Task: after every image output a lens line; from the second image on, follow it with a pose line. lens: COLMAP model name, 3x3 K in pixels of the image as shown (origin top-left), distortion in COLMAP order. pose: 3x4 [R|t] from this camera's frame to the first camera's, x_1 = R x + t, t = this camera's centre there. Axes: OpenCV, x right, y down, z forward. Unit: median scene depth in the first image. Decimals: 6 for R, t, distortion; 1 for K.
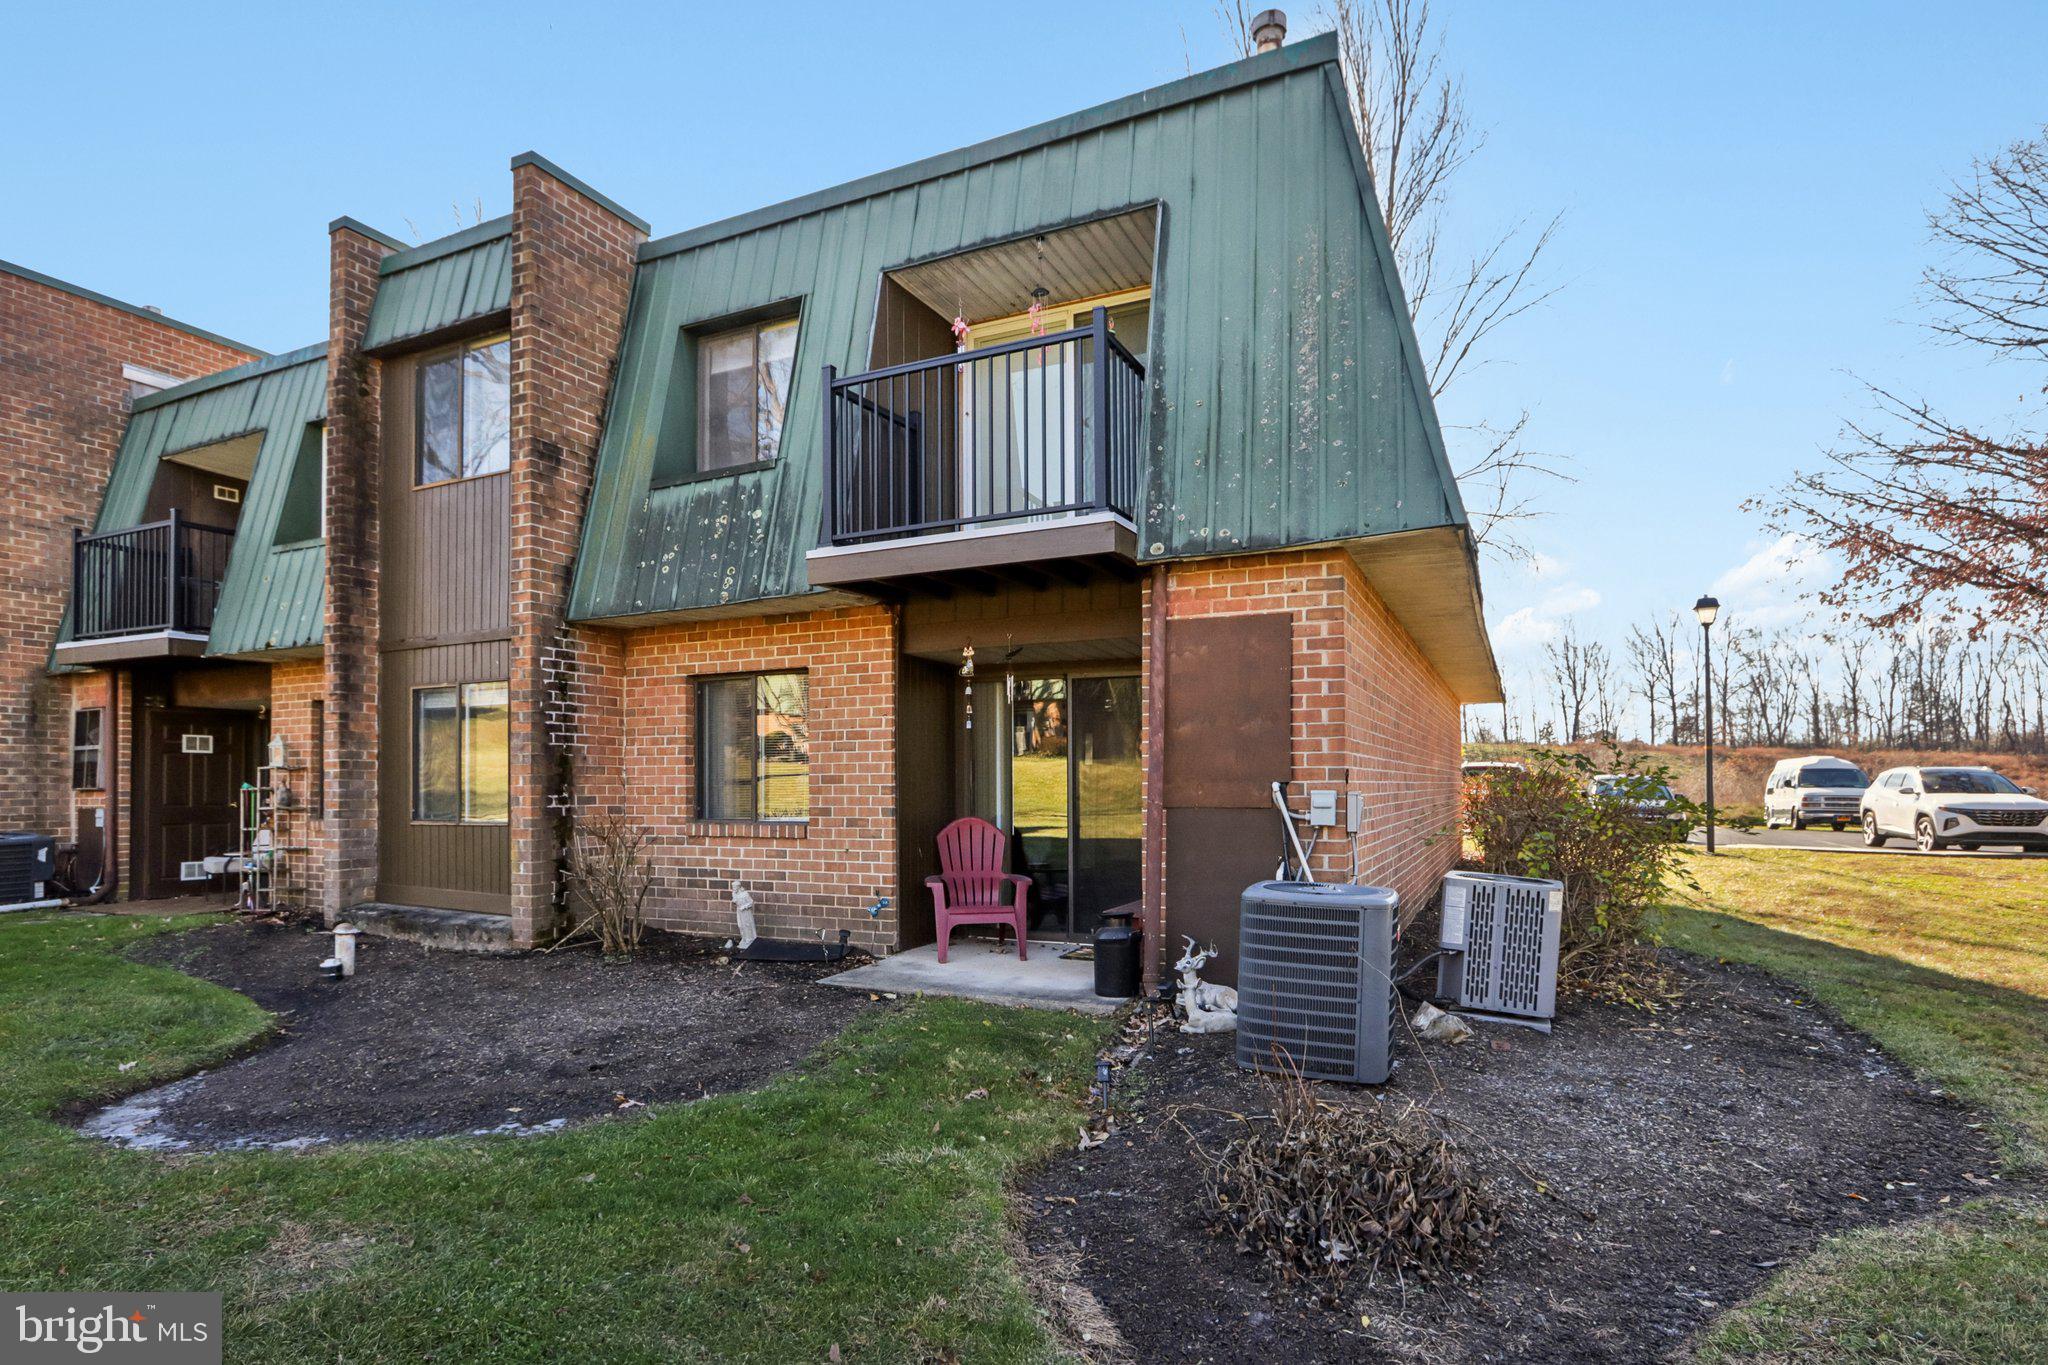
lens RADIAL K [[1039.1, 0, 1023.8], [0, 1039.1, 772.1], [0, 0, 1]] dist [-0.008772, -0.000649]
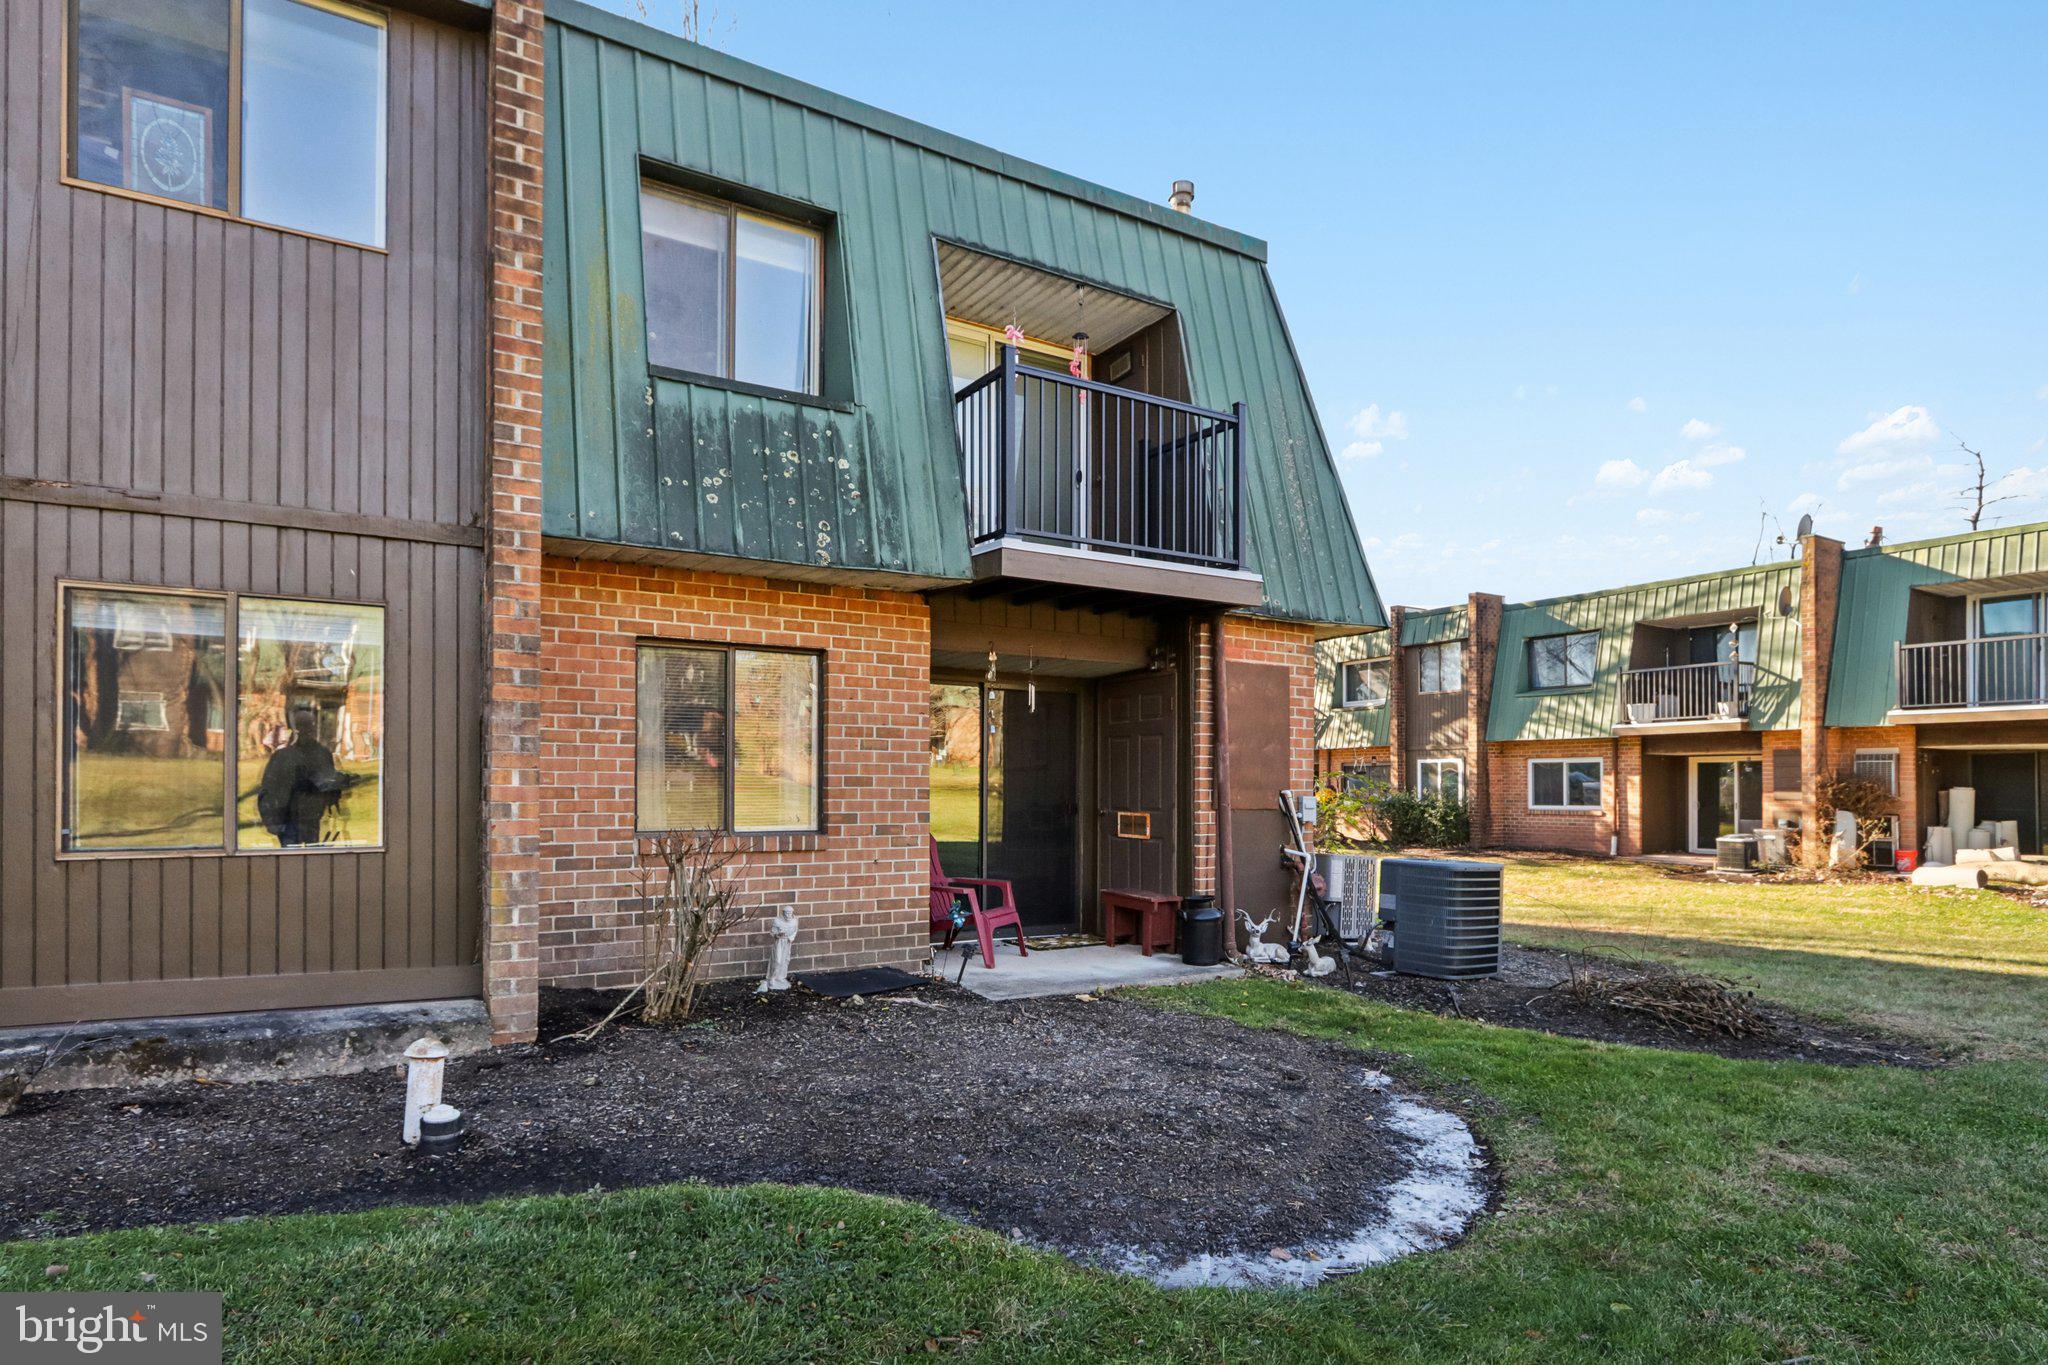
lens RADIAL K [[1046.4, 0, 997.0], [0, 1046.4, 777.9], [0, 0, 1]] dist [-0.002118, -0.001073]
pose [[0.575079, 0.013753, 0.817982, -0.848952], [-0.021304, 0.999771, -0.001832, 0.003107], [-0.817821, -0.016373, 0.575240, 0.399014]]
